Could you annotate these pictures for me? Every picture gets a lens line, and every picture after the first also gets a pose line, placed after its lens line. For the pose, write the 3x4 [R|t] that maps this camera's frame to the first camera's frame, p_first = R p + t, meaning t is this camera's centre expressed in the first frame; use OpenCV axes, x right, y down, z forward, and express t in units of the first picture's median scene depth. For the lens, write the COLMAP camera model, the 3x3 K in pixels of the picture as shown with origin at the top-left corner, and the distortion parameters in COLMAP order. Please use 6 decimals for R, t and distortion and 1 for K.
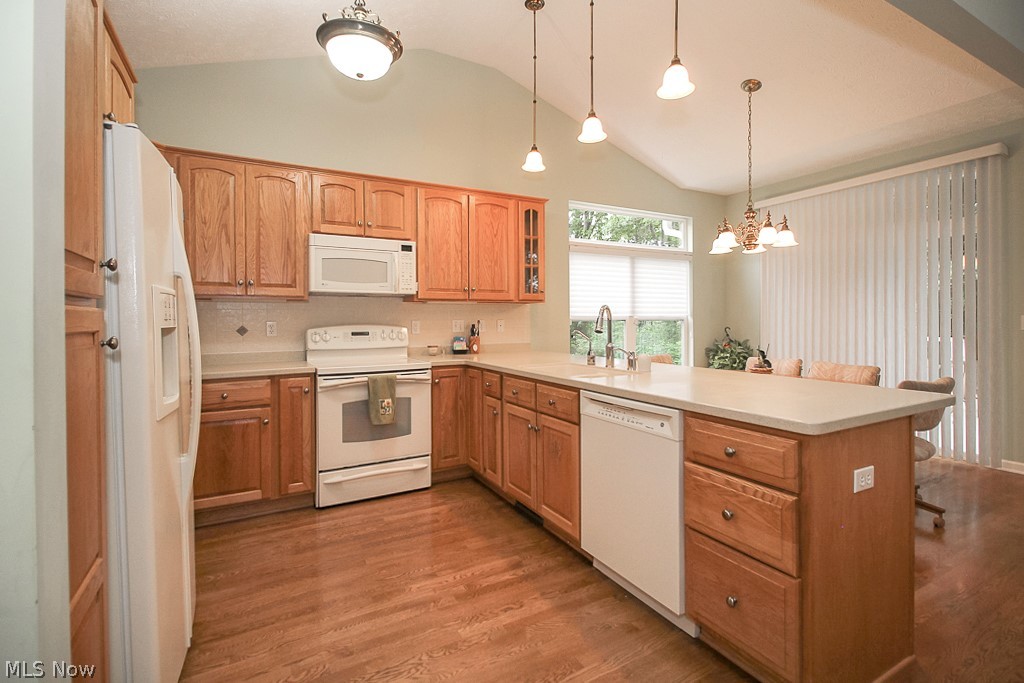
lens RADIAL K [[470.8, 0, 507.9], [0, 470.8, 323.8], [0, 0, 1]] dist [0.002557, -0.000391]
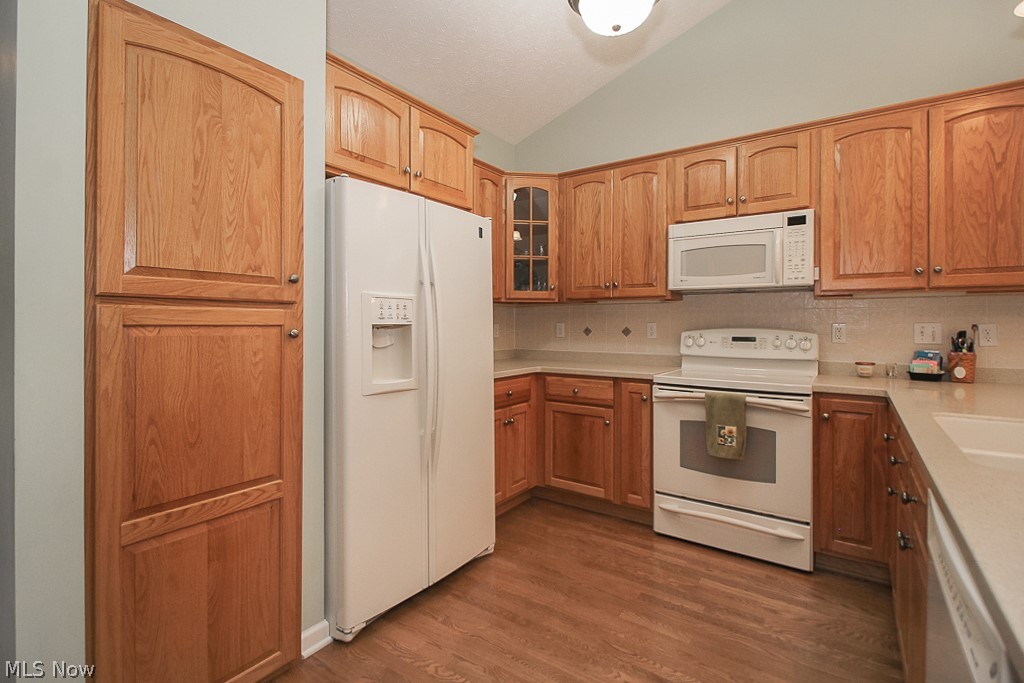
lens RADIAL K [[470.8, 0, 507.9], [0, 470.8, 323.8], [0, 0, 1]] dist [0.002557, -0.000391]
pose [[0.439048, 0.009121, -0.898417, 0.246132], [-0.015424, 0.999878, 0.002613, -0.000910], [0.898331, 0.012710, 0.439135, 0.318506]]
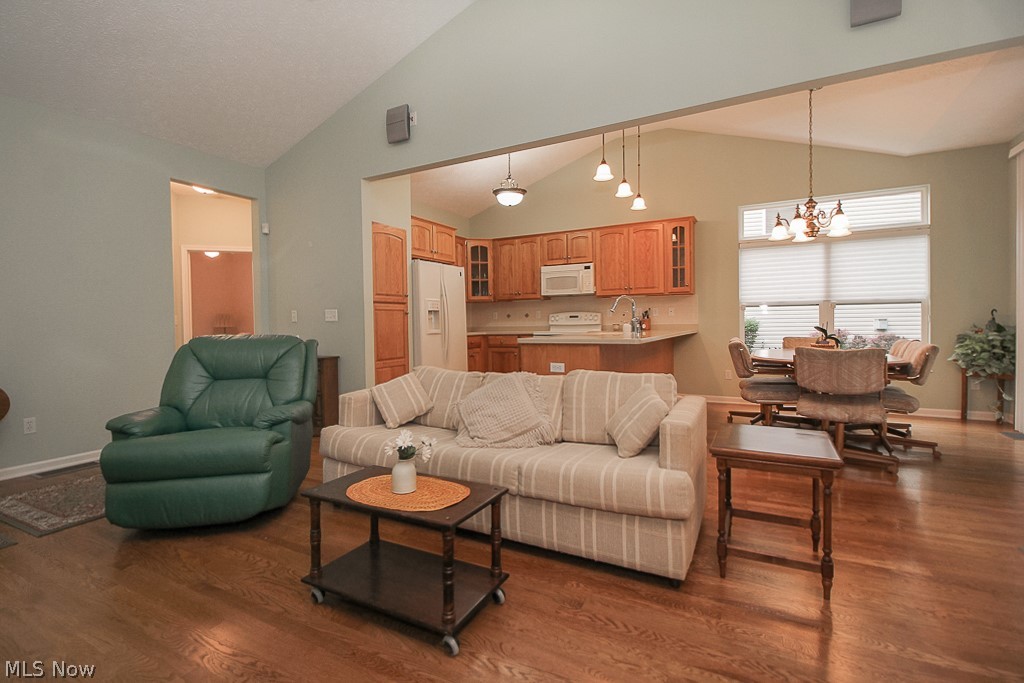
lens RADIAL K [[468.7, 0, 505.2], [0, 468.7, 338.9], [0, 0, 1]] dist [0.002541, -0.009308]
pose [[0.539084, 0.028111, -0.841783, 1.166239], [0.003074, 0.999371, 0.035342, 0.045465], [0.842247, -0.021640, 0.538658, -0.220167]]
